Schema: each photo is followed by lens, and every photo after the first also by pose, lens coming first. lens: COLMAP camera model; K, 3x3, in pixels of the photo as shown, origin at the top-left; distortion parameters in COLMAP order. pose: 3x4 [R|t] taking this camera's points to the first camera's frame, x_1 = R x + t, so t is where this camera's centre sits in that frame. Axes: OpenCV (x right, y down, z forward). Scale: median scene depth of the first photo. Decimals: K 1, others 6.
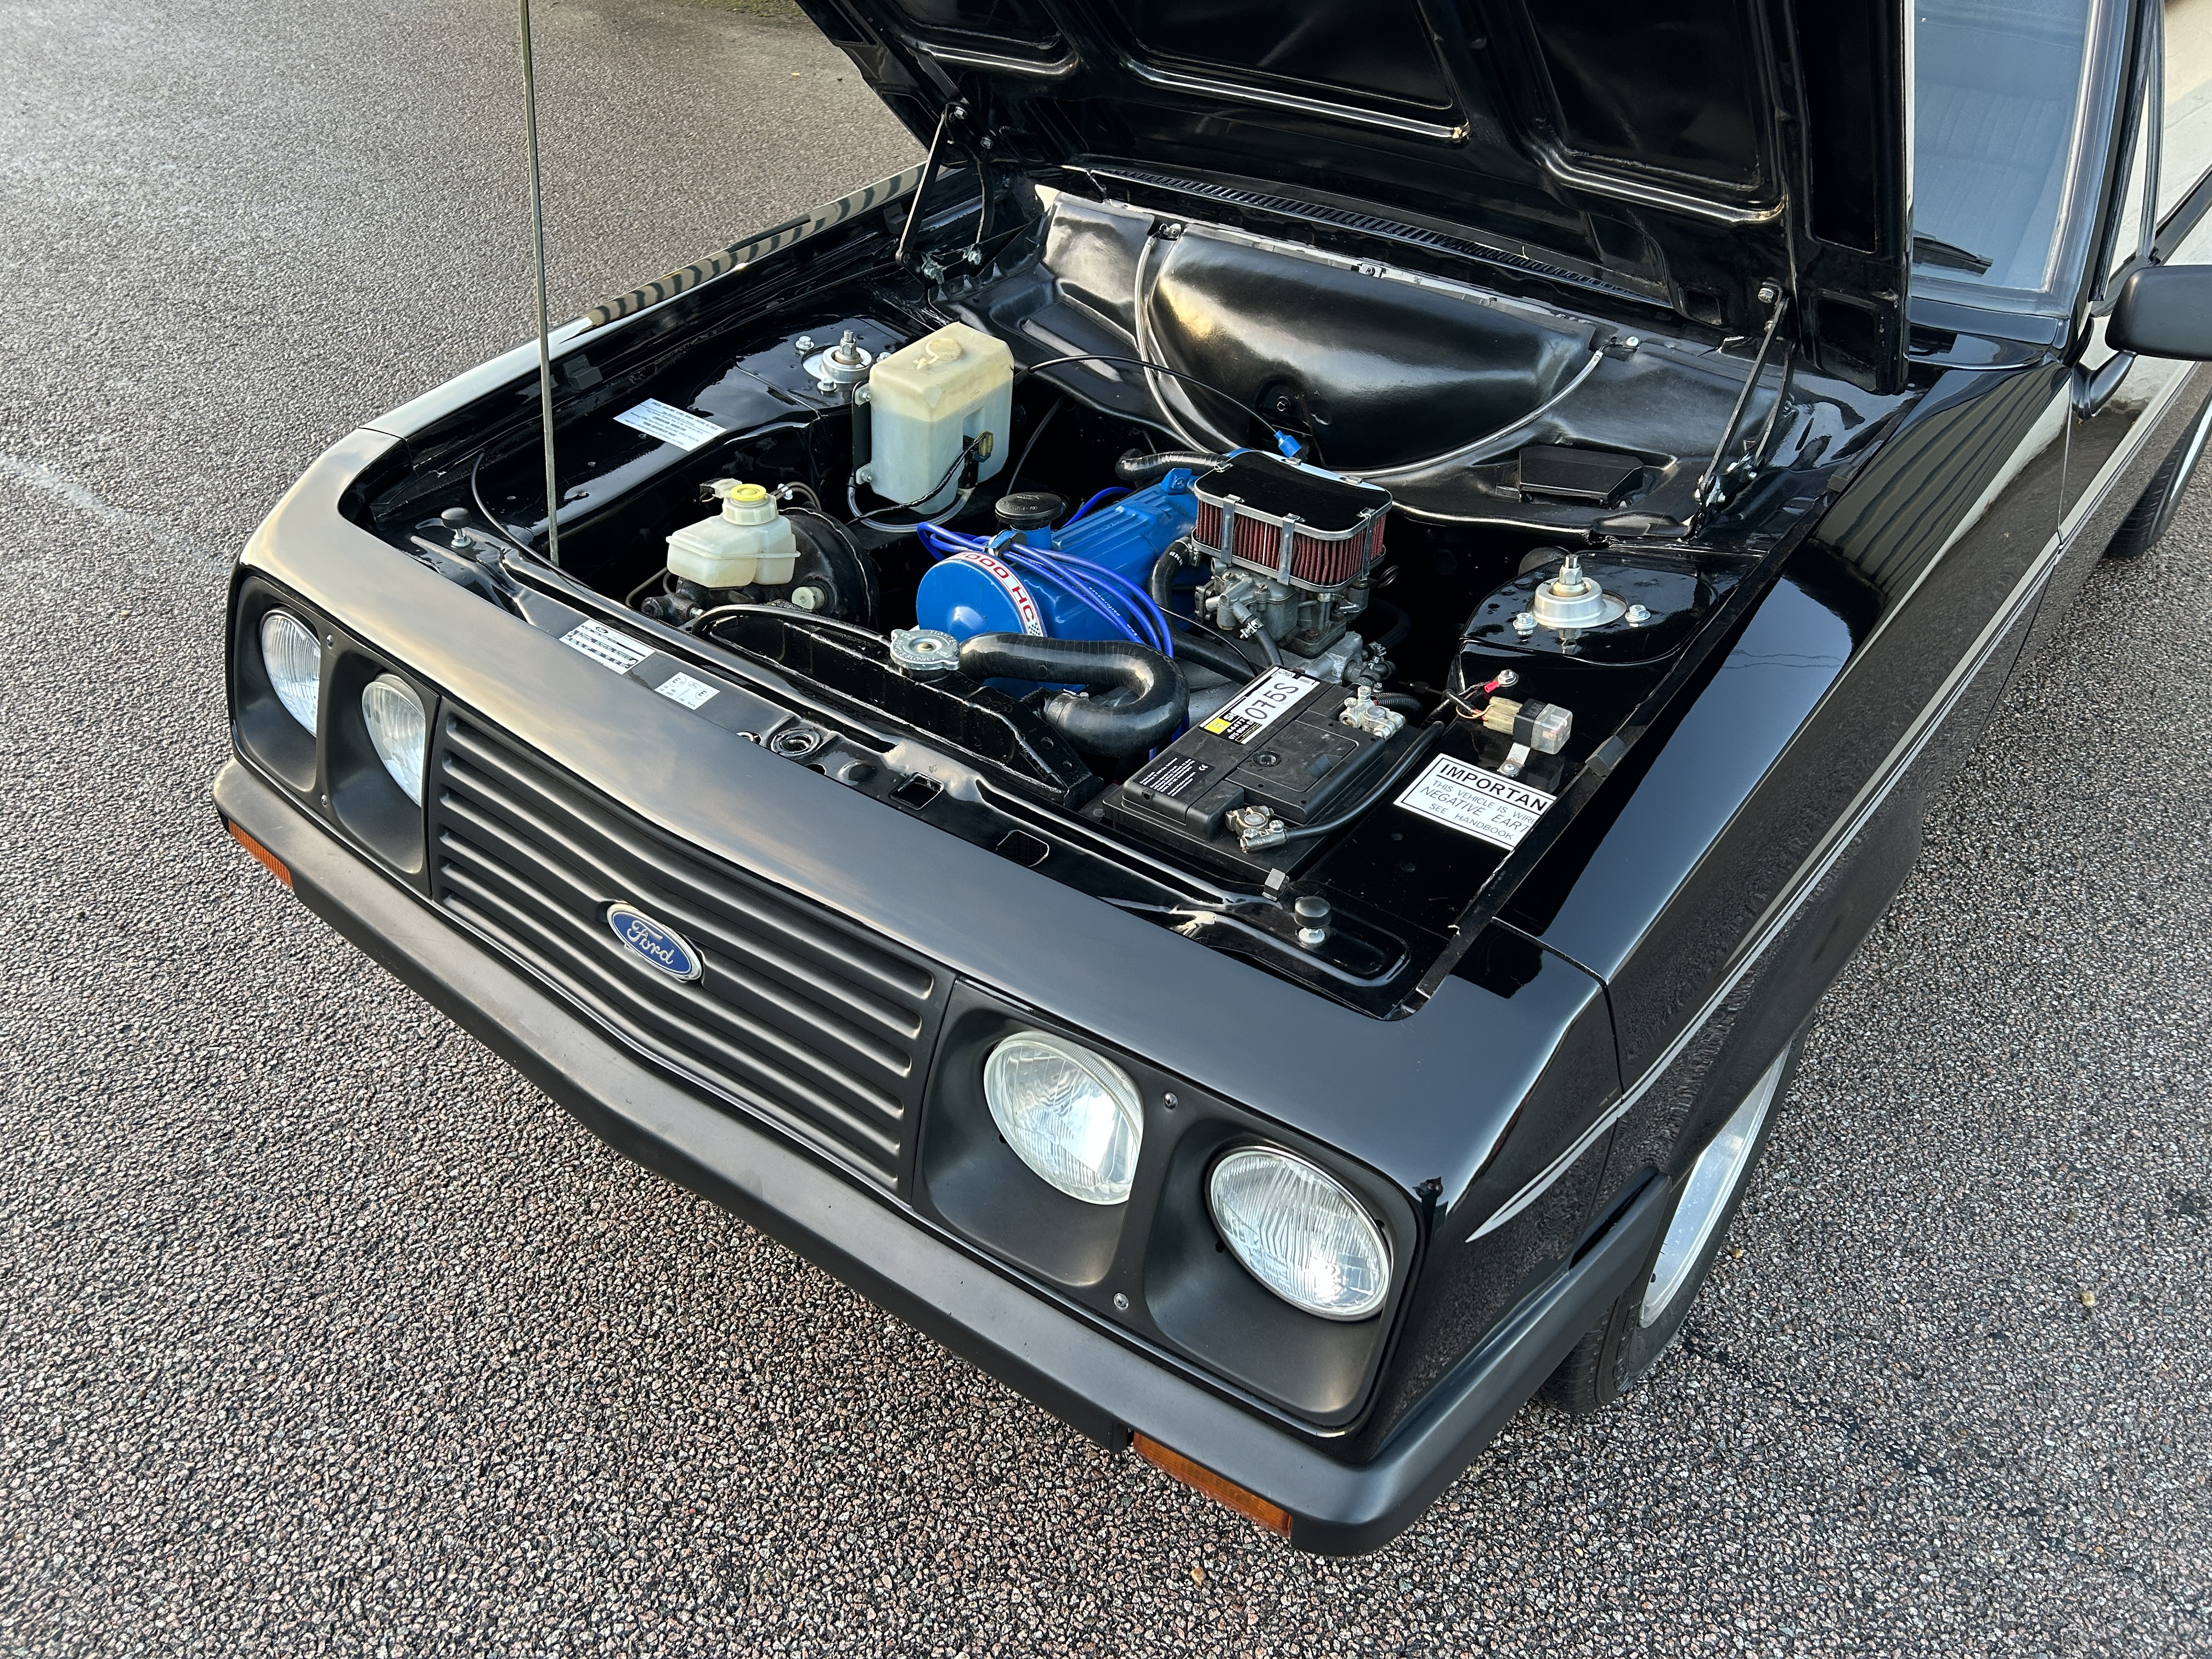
lens RADIAL K [[1665.5, 0, 1116.4], [0, 1665.5, 844.4], [0, 0, 1]] dist [0.058556, -0.062215]
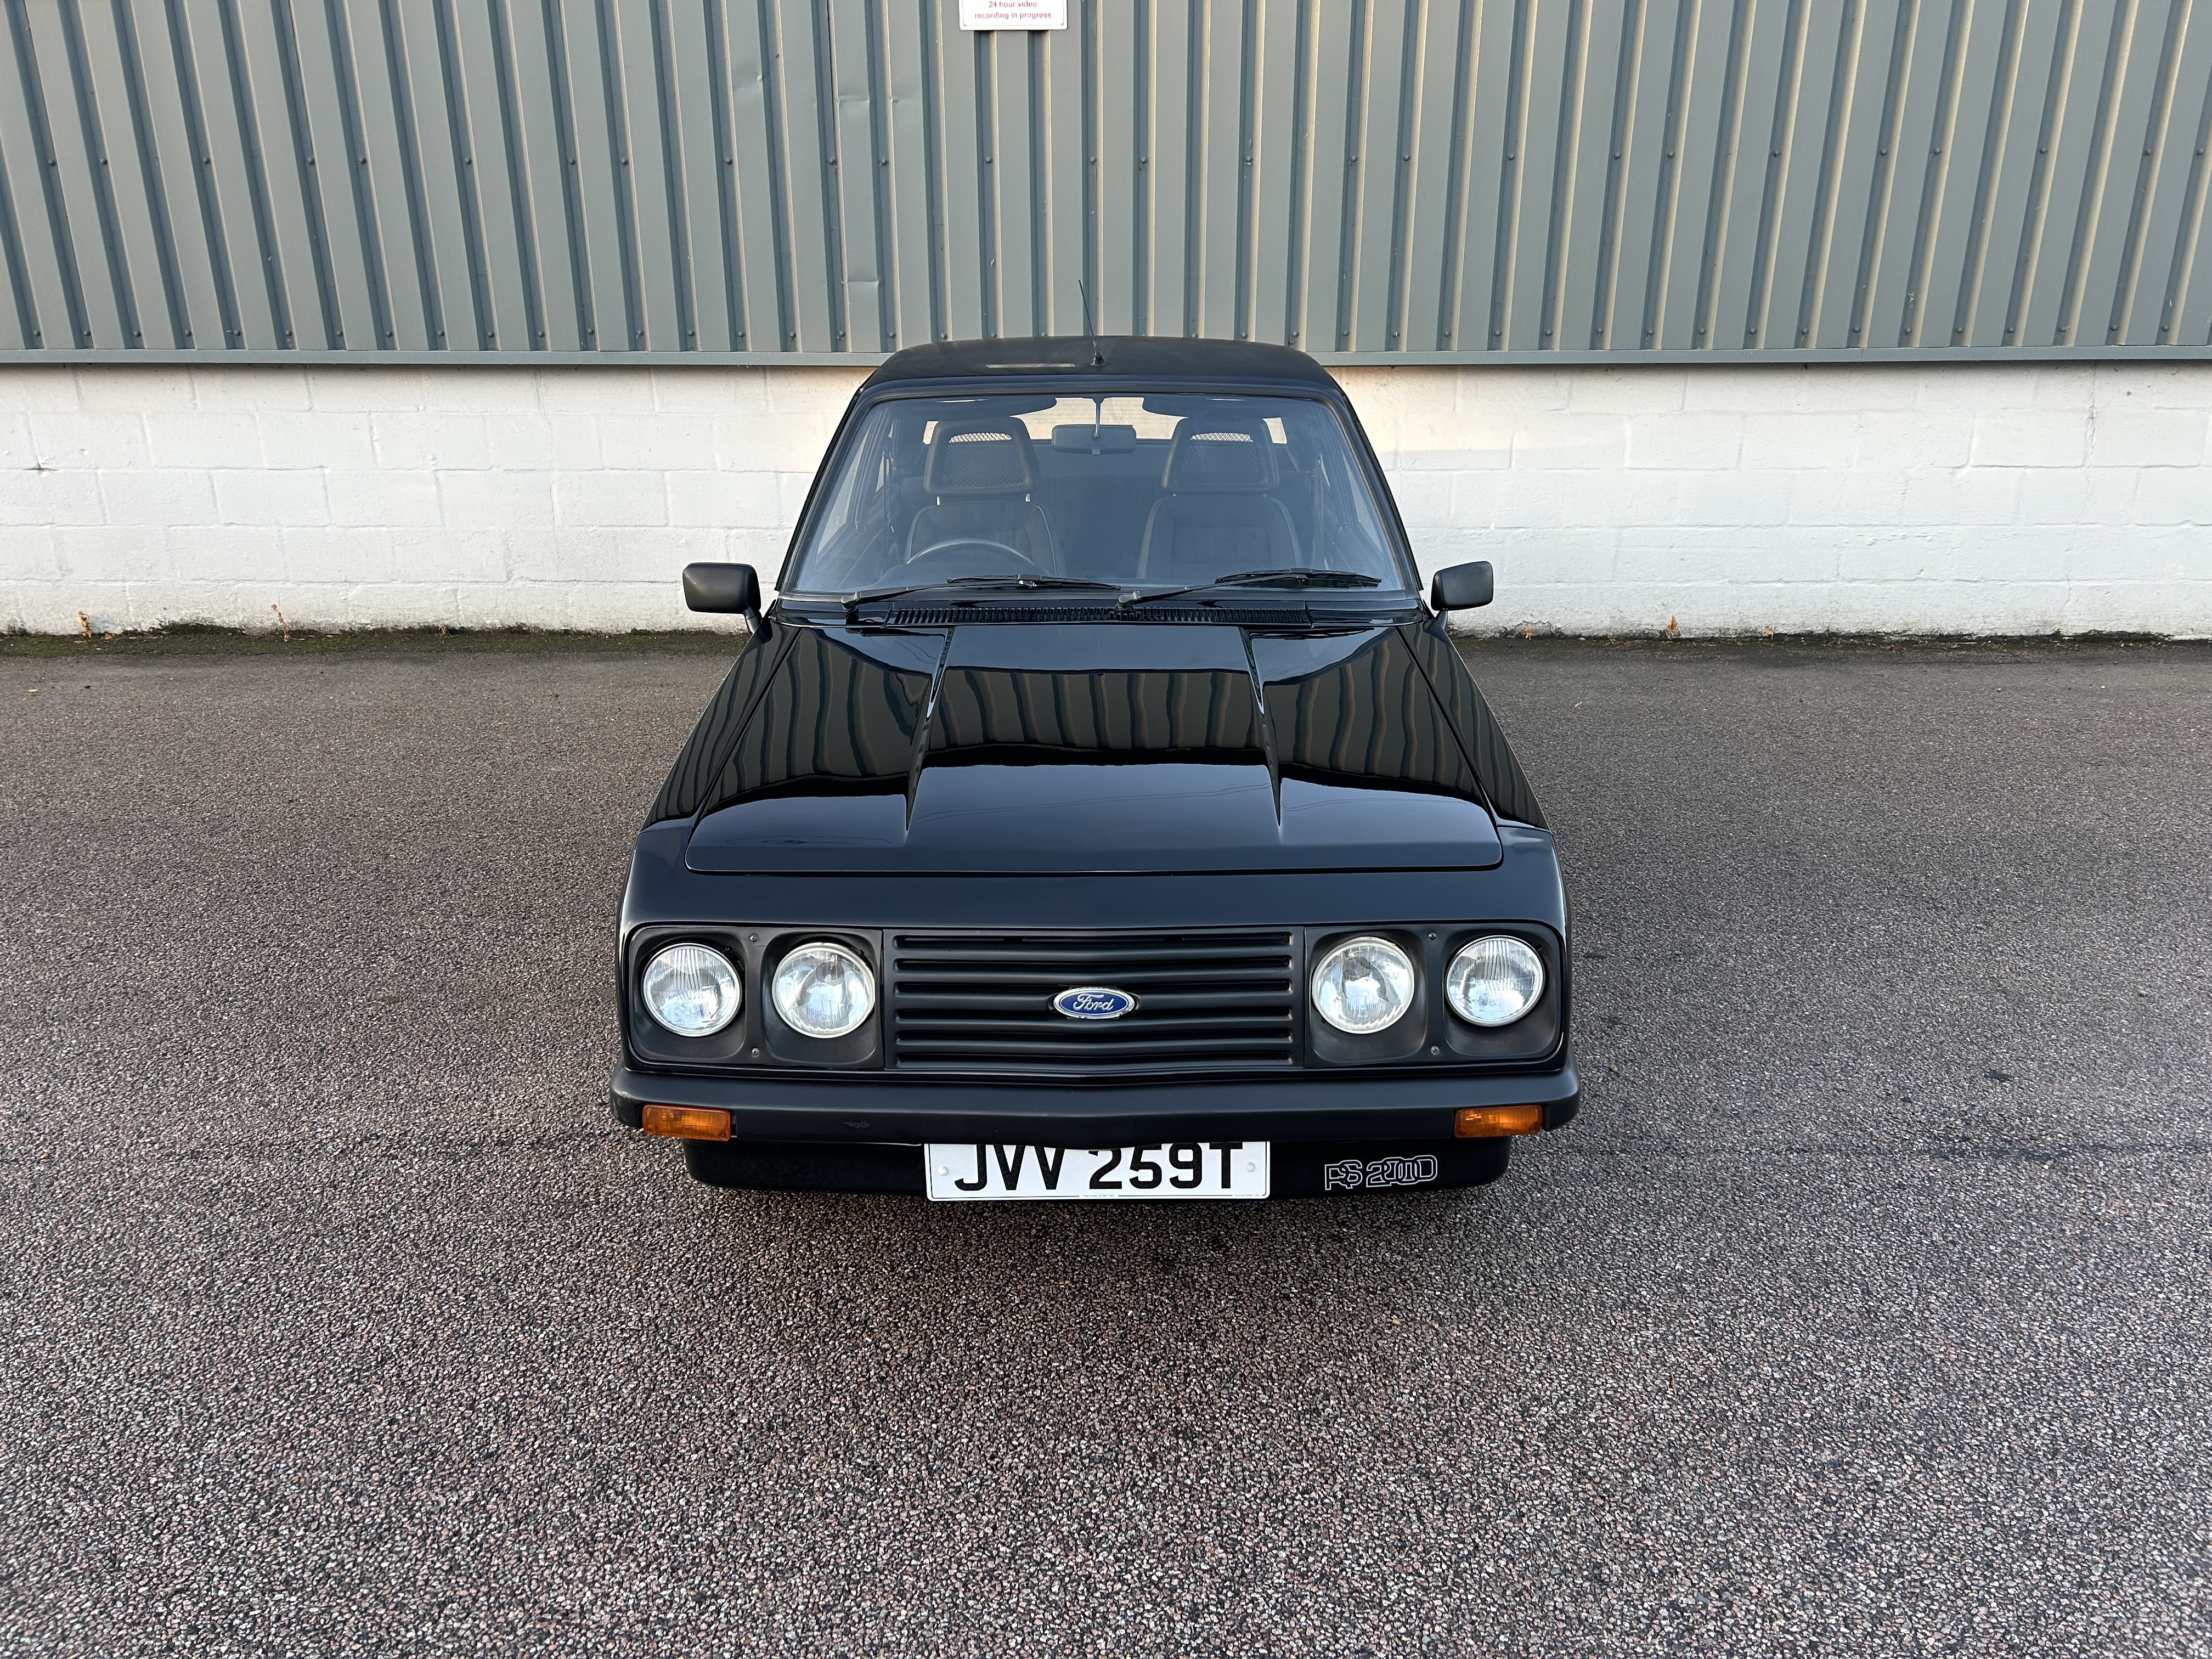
lens RADIAL K [[1665.5, 0, 1100.1], [0, 1665.5, 824.7], [0, 0, 1]] dist [0.058556, -0.062215]
pose [[0.802839, -0.221422, 0.553554, -0.976259], [0.375792, 0.908751, -0.181524, 0.169203], [-0.462850, 0.353756, 0.812790, -0.392612]]
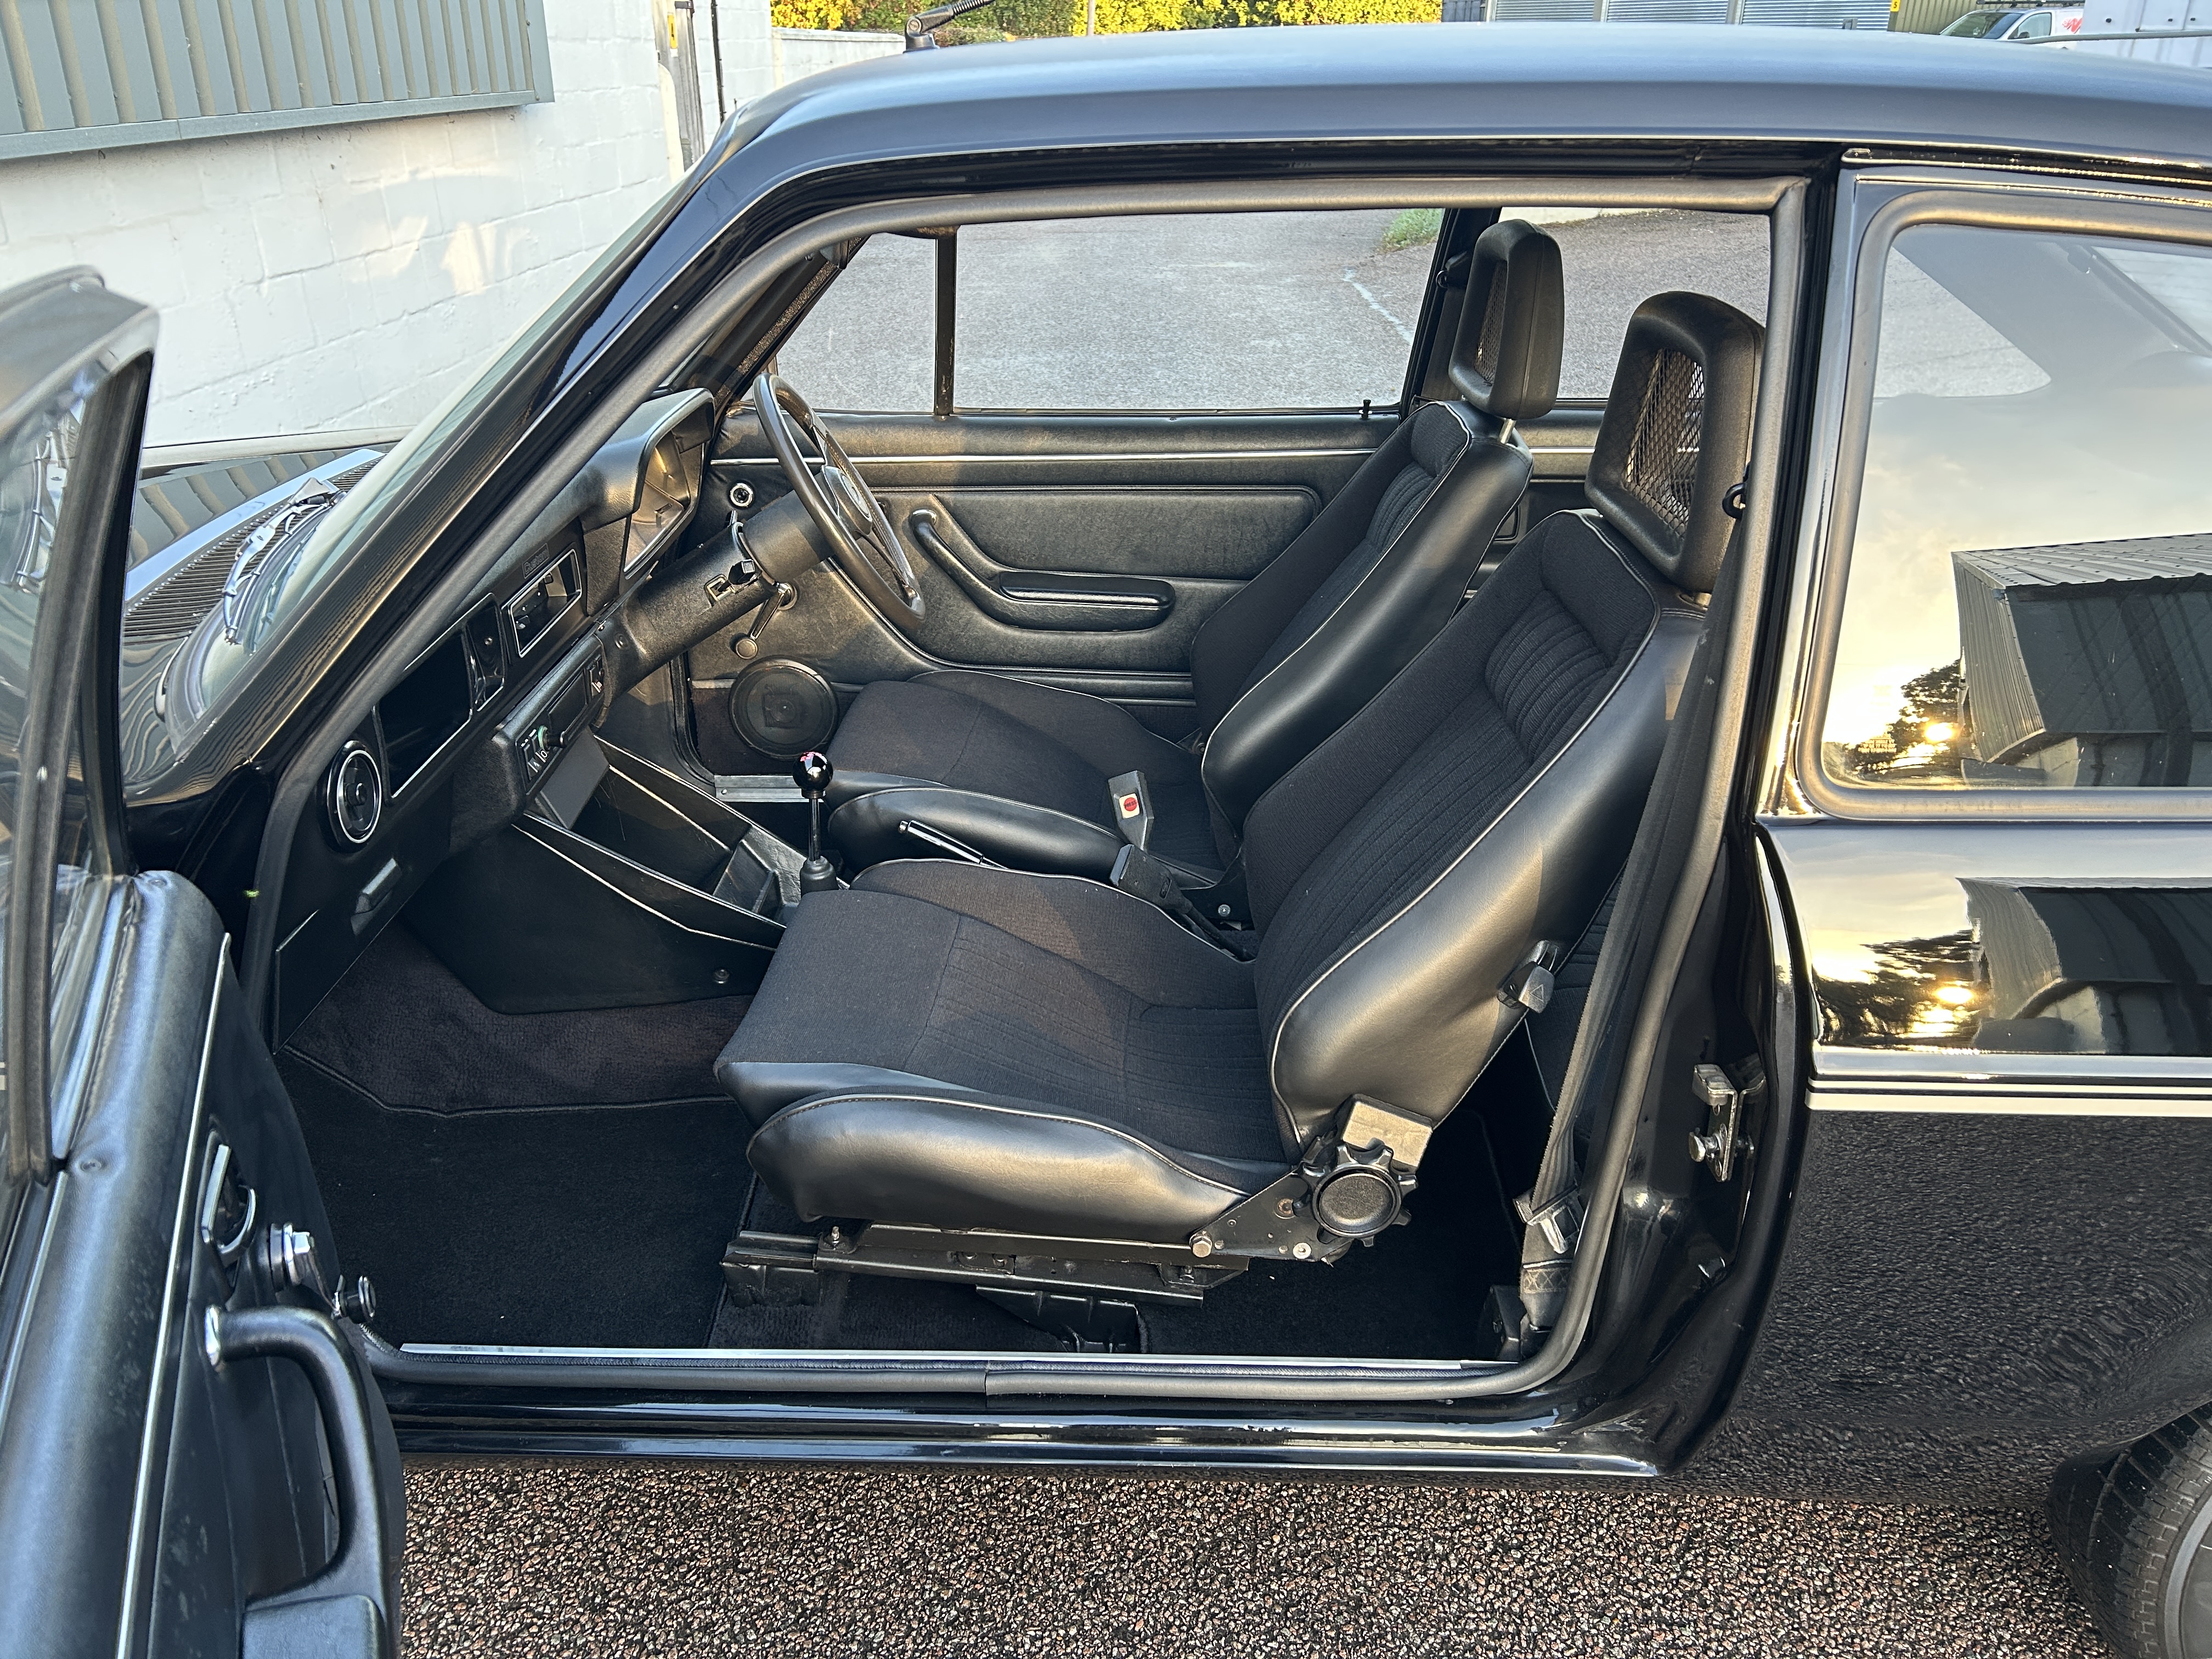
lens RADIAL K [[1665.5, 0, 1102.1], [0, 1665.5, 825.5], [0, 0, 1]] dist [0.058556, -0.062215]
pose [[-0.582083, -0.356576, 0.730776, -0.318085], [0.489586, 0.563866, 0.665102, -1.353494], [-0.649219, 0.744922, -0.153642, 1.937477]]
